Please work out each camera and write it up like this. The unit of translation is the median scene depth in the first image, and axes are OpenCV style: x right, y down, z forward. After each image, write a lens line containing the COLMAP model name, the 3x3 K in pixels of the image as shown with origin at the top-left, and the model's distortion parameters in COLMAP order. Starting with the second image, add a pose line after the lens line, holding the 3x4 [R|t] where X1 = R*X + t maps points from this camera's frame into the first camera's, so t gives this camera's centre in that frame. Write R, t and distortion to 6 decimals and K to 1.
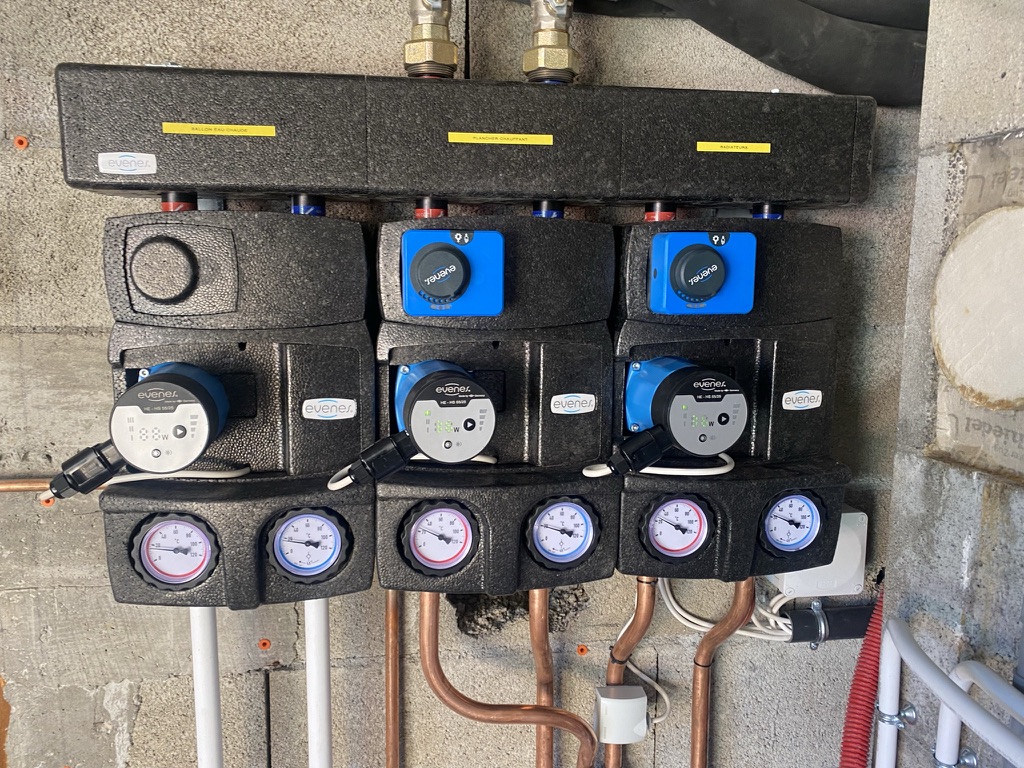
lens RADIAL K [[785.2, 0, 487.5], [0, 785.2, 377.5], [0, 0, 1]] dist [0.040307, -0.041188]
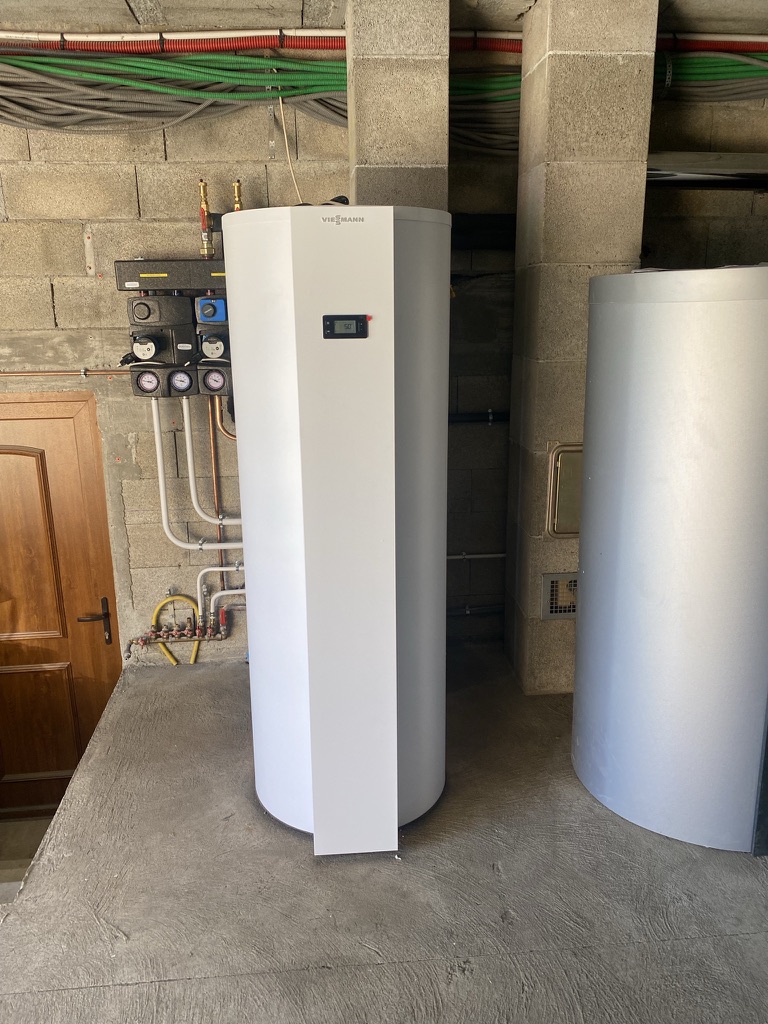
lens RADIAL K [[785.2, 0, 381.9], [0, 785.2, 510.0], [0, 0, 1]] dist [0.040307, -0.041188]
pose [[0.999173, -0.008591, -0.039750, 0.945182], [0.013429, 0.992302, 0.123115, 0.383052], [0.038386, -0.123547, 0.991596, -3.004672]]
